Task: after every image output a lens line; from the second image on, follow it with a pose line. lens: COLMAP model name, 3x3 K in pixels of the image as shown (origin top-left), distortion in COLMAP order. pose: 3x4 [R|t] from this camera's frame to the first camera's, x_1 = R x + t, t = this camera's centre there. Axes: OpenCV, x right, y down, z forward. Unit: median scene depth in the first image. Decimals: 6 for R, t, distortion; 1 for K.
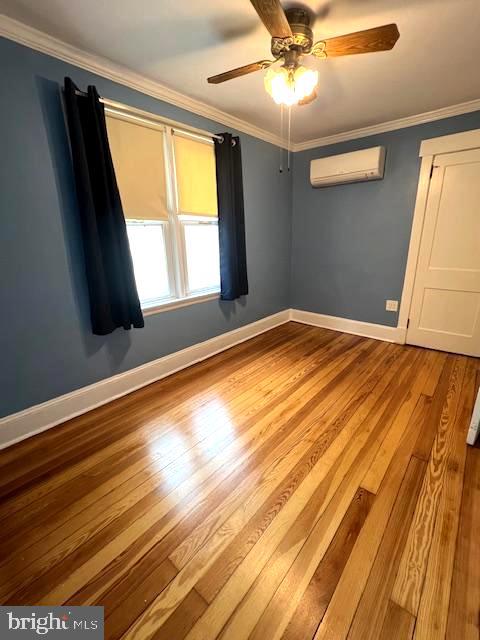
lens RADIAL K [[274.5, 0, 242.3], [0, 274.5, 319.5], [0, 0, 1]] dist [-0.004271, 0.000360]
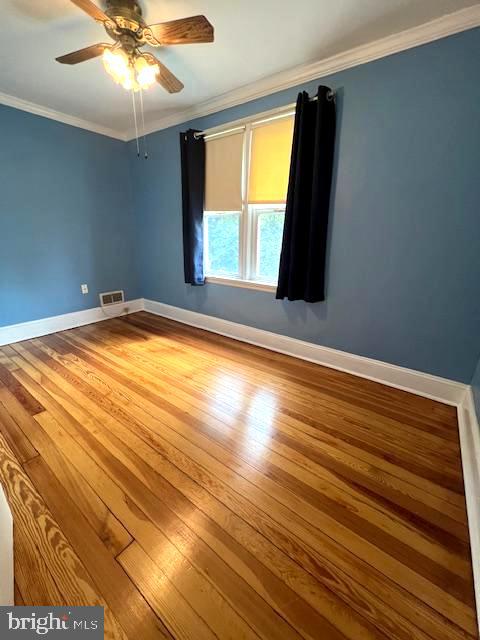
lens RADIAL K [[255.0, 0, 241.9], [0, 255.0, 318.4], [0, 0, 1]] dist [-0.001275, 0.000261]
pose [[0.081231, 0.333259, -0.939330, 1.025072], [-0.306021, 0.905262, 0.294708, -0.302094], [0.948553, 0.263515, 0.175519, 1.058110]]
